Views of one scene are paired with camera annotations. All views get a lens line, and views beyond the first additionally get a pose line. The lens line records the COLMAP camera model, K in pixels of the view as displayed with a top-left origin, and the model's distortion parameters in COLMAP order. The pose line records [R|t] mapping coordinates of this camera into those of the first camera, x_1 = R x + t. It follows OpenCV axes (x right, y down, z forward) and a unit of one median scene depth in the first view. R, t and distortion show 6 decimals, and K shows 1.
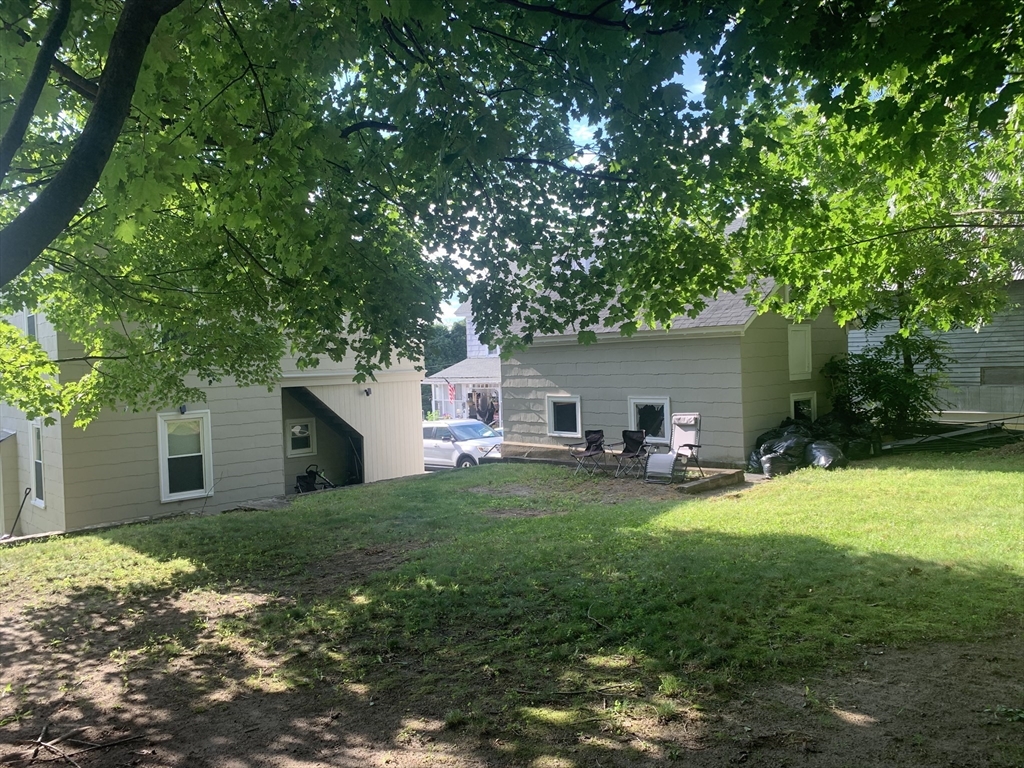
lens RADIAL K [[781.0, 0, 512.1], [0, 781.0, 384.0], [0, 0, 1]] dist [-0.011647, 0.003929]
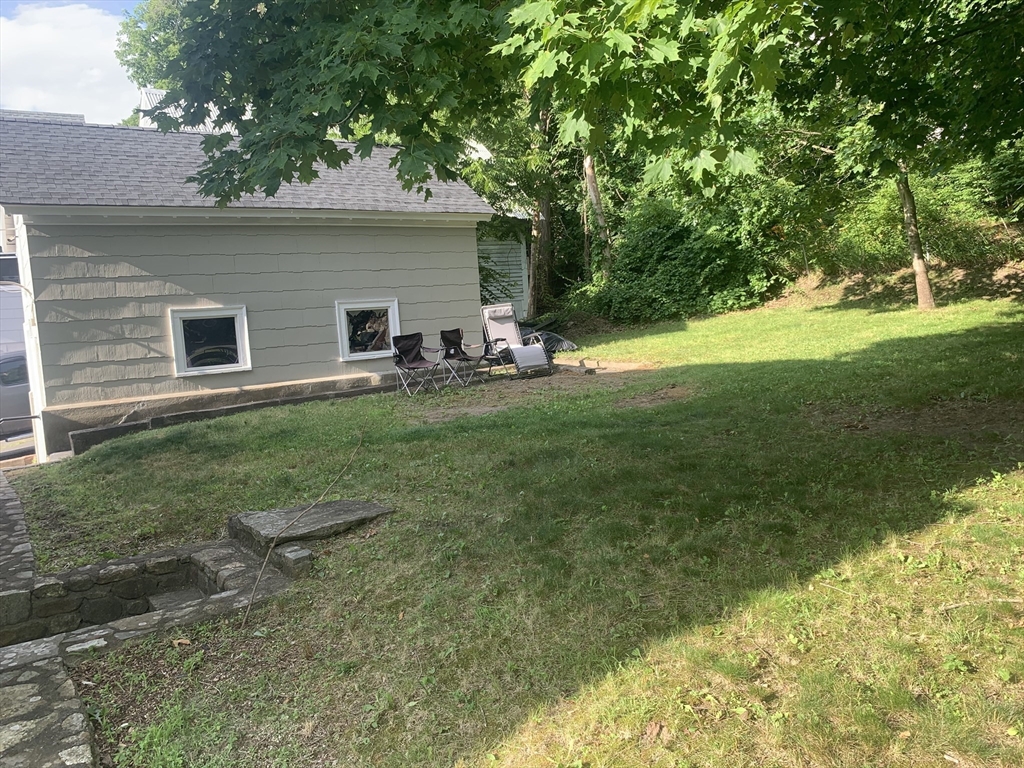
lens RADIAL K [[781.0, 0, 511.8], [0, 781.0, 382.2], [0, 0, 1]] dist [-0.011647, 0.003929]
pose [[0.081578, -0.076454, 0.993730, -0.525060], [0.081185, 0.994250, 0.069830, 0.049586], [-0.993355, 0.074979, 0.087315, 0.695564]]
